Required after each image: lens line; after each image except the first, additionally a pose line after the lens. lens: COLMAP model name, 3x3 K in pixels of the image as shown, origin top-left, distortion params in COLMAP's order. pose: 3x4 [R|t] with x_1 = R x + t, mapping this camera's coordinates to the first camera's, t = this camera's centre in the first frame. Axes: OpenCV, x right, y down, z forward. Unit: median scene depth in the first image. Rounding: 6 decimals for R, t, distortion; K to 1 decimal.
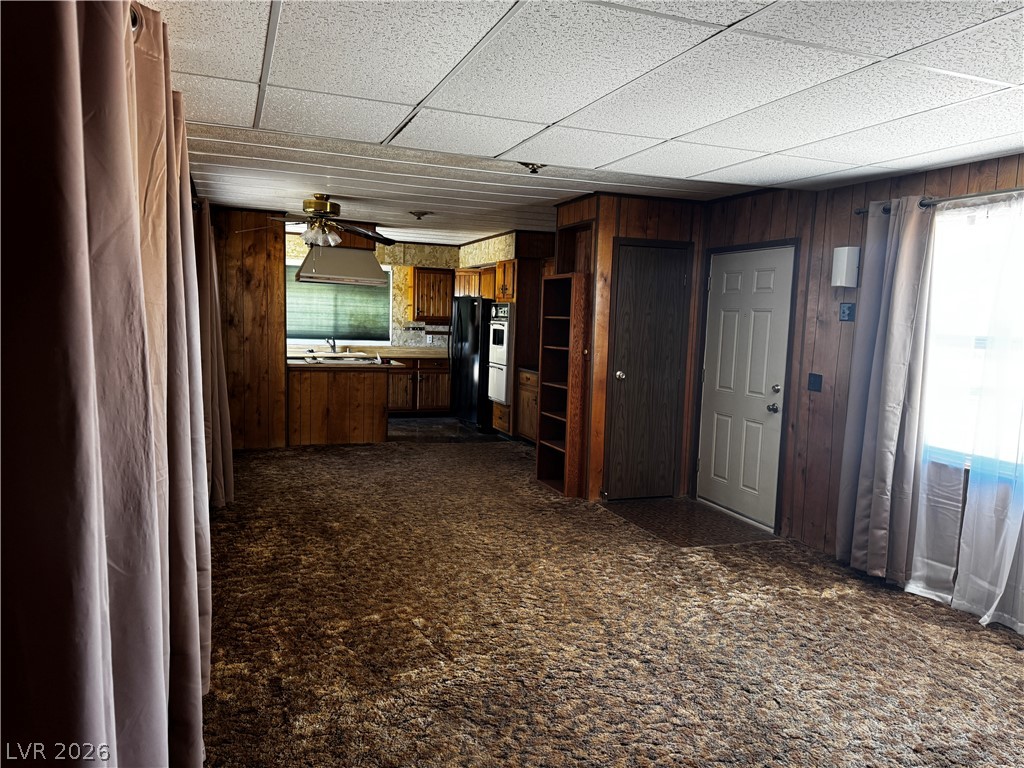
lens RADIAL K [[721.5, 0, 519.1], [0, 721.5, 384.0], [0, 0, 1]] dist [0.059338, -0.003687]
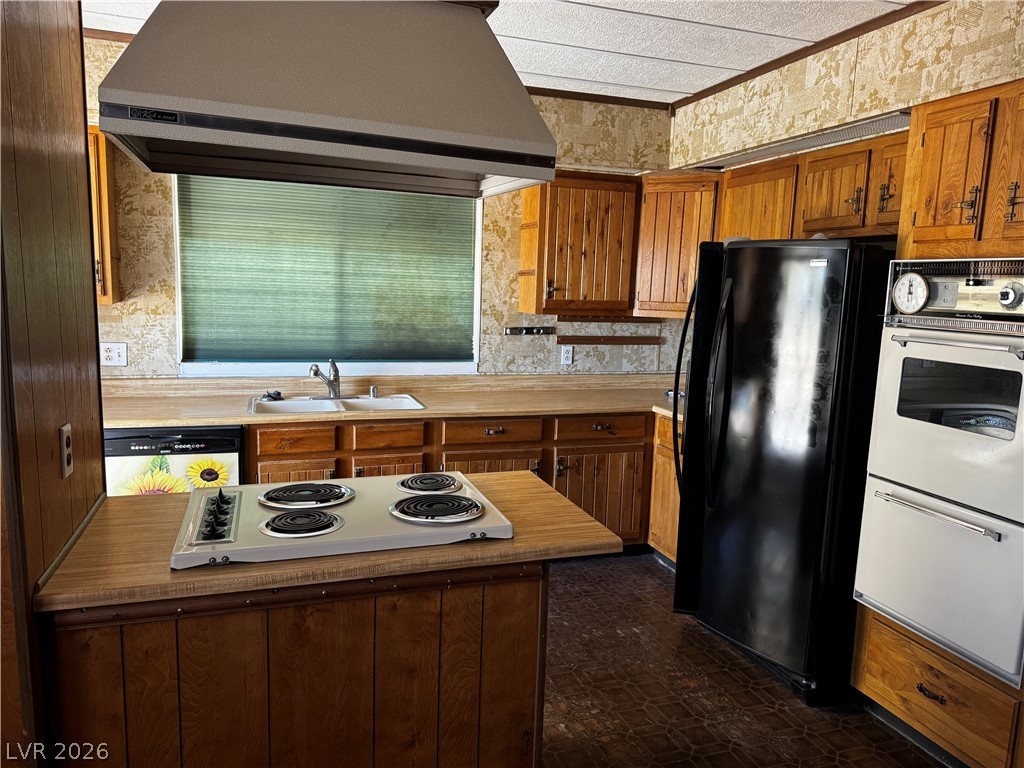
lens RADIAL K [[721.5, 0, 506.0], [0, 721.5, 387.5], [0, 0, 1]] dist [0.059338, -0.003687]
pose [[0.998543, 0.006817, -0.053537, -0.141698], [-0.004358, 0.998936, 0.045917, -0.065074], [0.053793, -0.045616, 0.997510, 0.608504]]
